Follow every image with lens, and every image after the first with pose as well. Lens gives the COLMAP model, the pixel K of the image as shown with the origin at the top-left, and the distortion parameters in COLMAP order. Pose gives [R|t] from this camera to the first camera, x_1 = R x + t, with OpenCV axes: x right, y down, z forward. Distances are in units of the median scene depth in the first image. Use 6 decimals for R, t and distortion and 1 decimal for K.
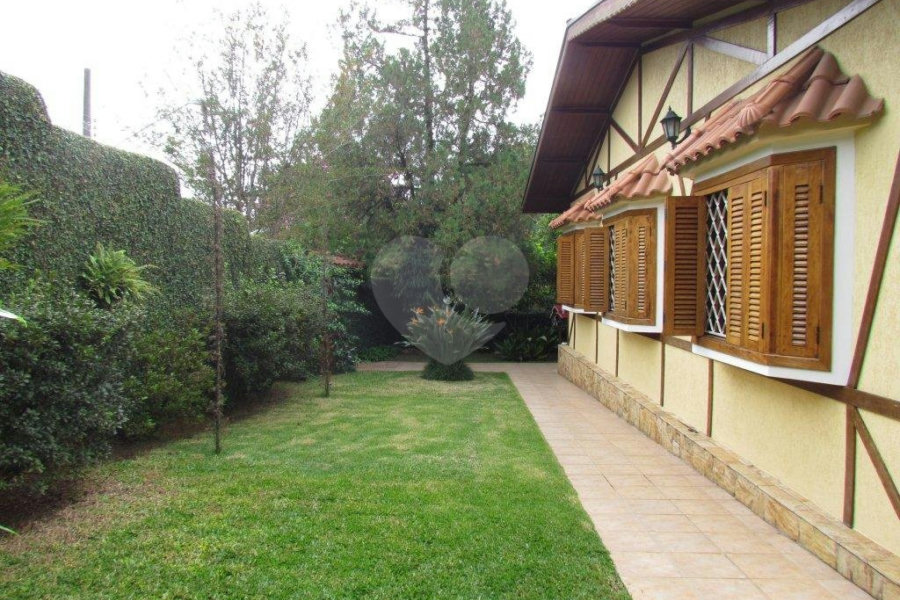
lens RADIAL K [[648.0, 0, 450.0], [0, 648.0, 300.0], [0, 0, 1]] dist [-0.034983, 0.039980]
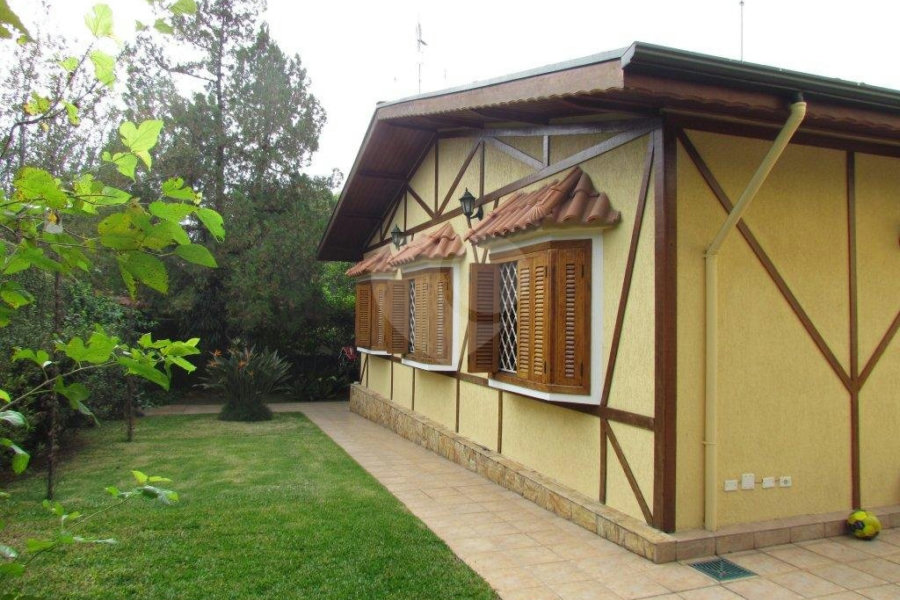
lens RADIAL K [[648.0, 0, 450.0], [0, 648.0, 300.0], [0, 0, 1]] dist [-0.034983, 0.039980]
pose [[0.935409, 0.022044, 0.352879, -0.160509], [0.000064, 0.998044, -0.062517, -0.007711], [-0.353567, 0.058502, 0.933578, -0.184461]]
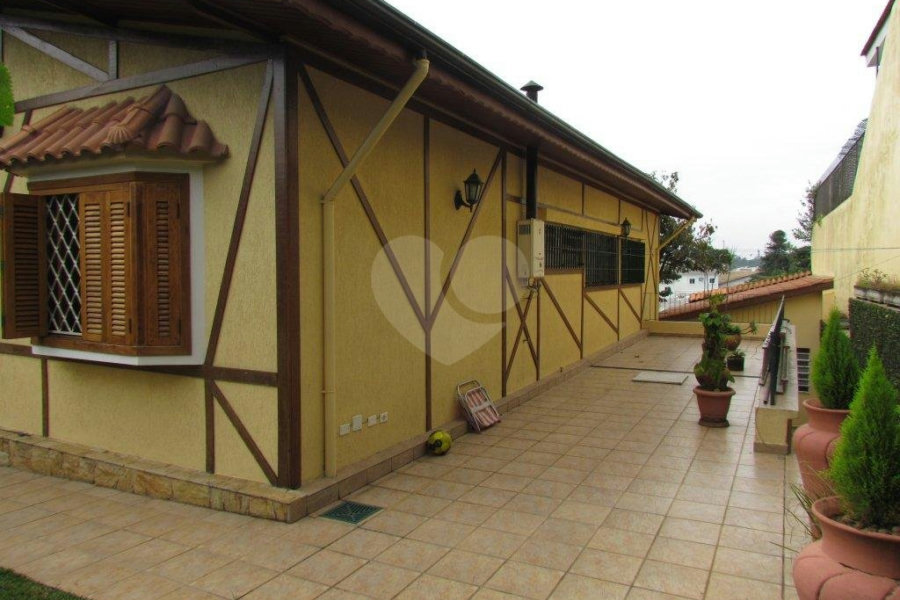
lens RADIAL K [[643.2, 0, 450.0], [0, 643.2, 300.0], [0, 0, 1]] dist [-0.025864, 0.003317]
pose [[0.443818, -0.037031, 0.895351, -0.223561], [0.025884, 0.999259, 0.028498, -0.012962], [-0.895743, 0.010527, 0.444448, -0.000492]]
